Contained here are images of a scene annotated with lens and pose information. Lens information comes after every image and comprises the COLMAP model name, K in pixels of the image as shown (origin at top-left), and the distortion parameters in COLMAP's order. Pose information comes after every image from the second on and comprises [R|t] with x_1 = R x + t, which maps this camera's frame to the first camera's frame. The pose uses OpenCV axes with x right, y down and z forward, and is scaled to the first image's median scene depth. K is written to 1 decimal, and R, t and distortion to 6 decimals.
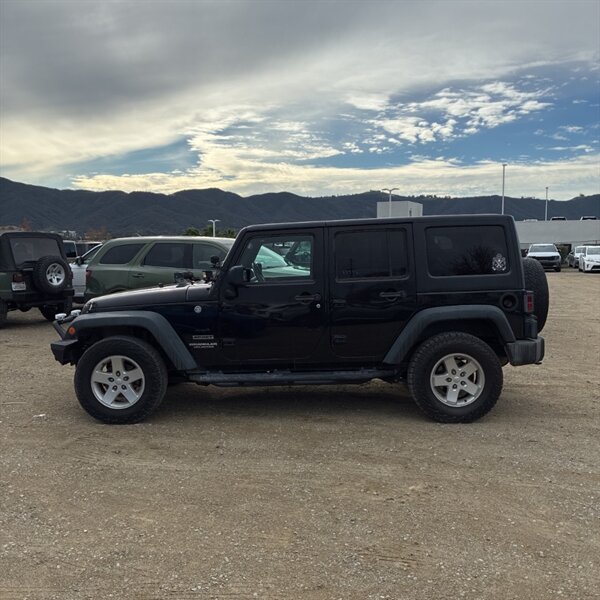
lens RADIAL K [[608.6, 0, 300.0], [0, 608.6, 300.0], [0, 0, 1]] dist [0.016309, 0.005822]
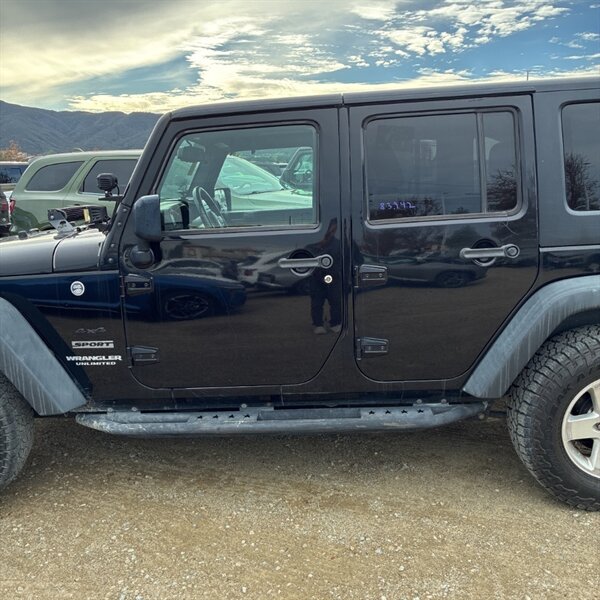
lens RADIAL K [[608.6, 0, 300.0], [0, 608.6, 300.0], [0, 0, 1]] dist [0.016309, 0.005822]
pose [[0.999828, -0.014748, -0.011203, 0.012768], [0.016046, 0.991863, 0.126296, -0.033397], [0.009249, -0.126455, 0.991929, 0.522556]]
